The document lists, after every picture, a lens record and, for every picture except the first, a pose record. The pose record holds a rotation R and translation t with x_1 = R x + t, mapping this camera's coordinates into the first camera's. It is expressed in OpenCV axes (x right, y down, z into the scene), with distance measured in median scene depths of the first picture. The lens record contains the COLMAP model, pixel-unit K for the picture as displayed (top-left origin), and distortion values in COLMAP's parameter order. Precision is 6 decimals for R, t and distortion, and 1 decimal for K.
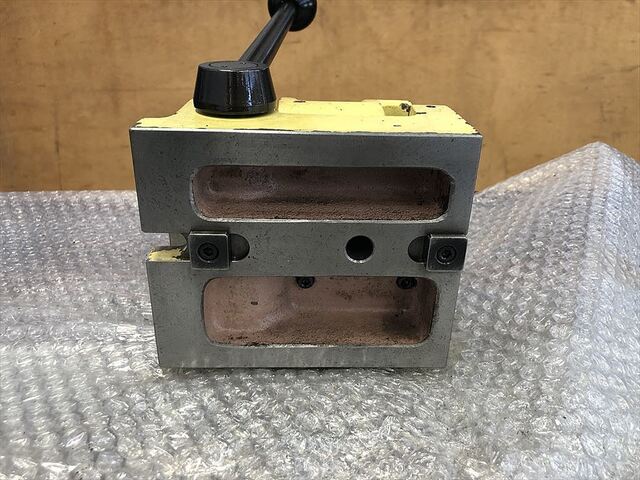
lens RADIAL K [[538.9, 0, 332.3], [0, 538.9, 240.6], [0, 0, 1]] dist [-0.016888, 0.012283]
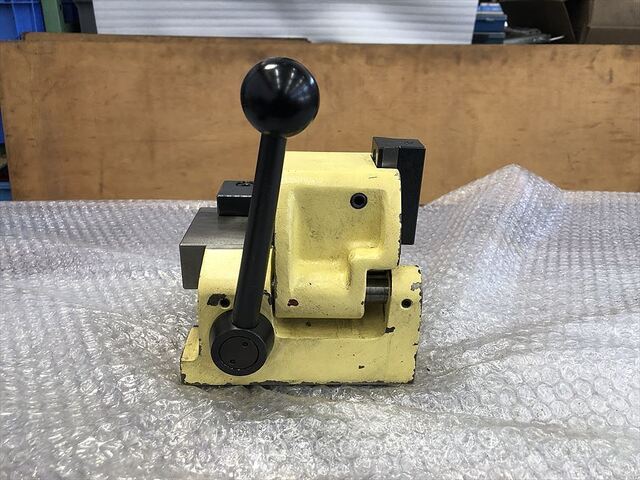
lens RADIAL K [[538.9, 0, 318.2], [0, 538.9, 237.3], [0, 0, 1]] dist [-0.016888, 0.012283]
pose [[0.999777, 0.006884, -0.019978, -0.011440], [-0.008979, 0.994244, -0.106764, 0.052648], [0.019128, 0.106920, 0.994084, -0.146682]]
